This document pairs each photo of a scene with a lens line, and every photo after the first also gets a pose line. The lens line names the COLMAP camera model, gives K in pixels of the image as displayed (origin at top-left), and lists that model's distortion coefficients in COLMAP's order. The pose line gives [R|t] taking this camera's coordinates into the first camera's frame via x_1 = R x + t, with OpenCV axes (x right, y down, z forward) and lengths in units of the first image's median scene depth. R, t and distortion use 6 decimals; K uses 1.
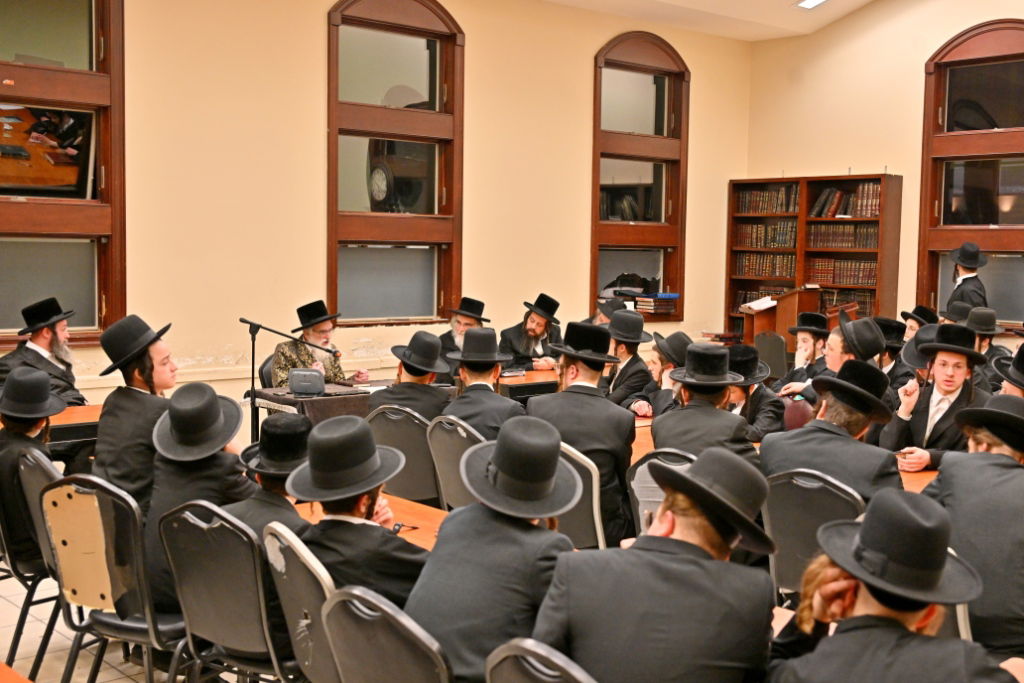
lens RADIAL K [[1183.9, 0, 512.0], [0, 1183.9, 341.5], [0, 0, 1]] dist [0.005721, -0.007181]
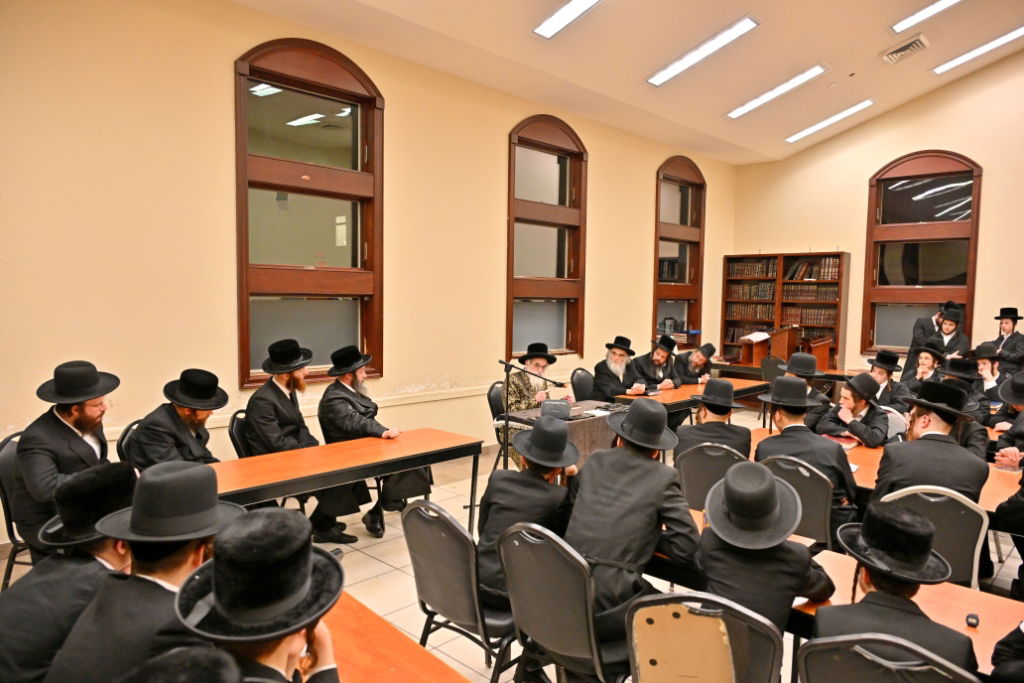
lens RADIAL K [[677.6, 0, 512.0], [0, 677.6, 341.5], [0, 0, 1]] dist [-0.008489, -0.001257]
pose [[0.997764, -0.005558, 0.066599, -0.165450], [0.006265, 0.999926, -0.010399, -0.019888], [-0.066536, 0.010793, 0.997726, 0.163788]]
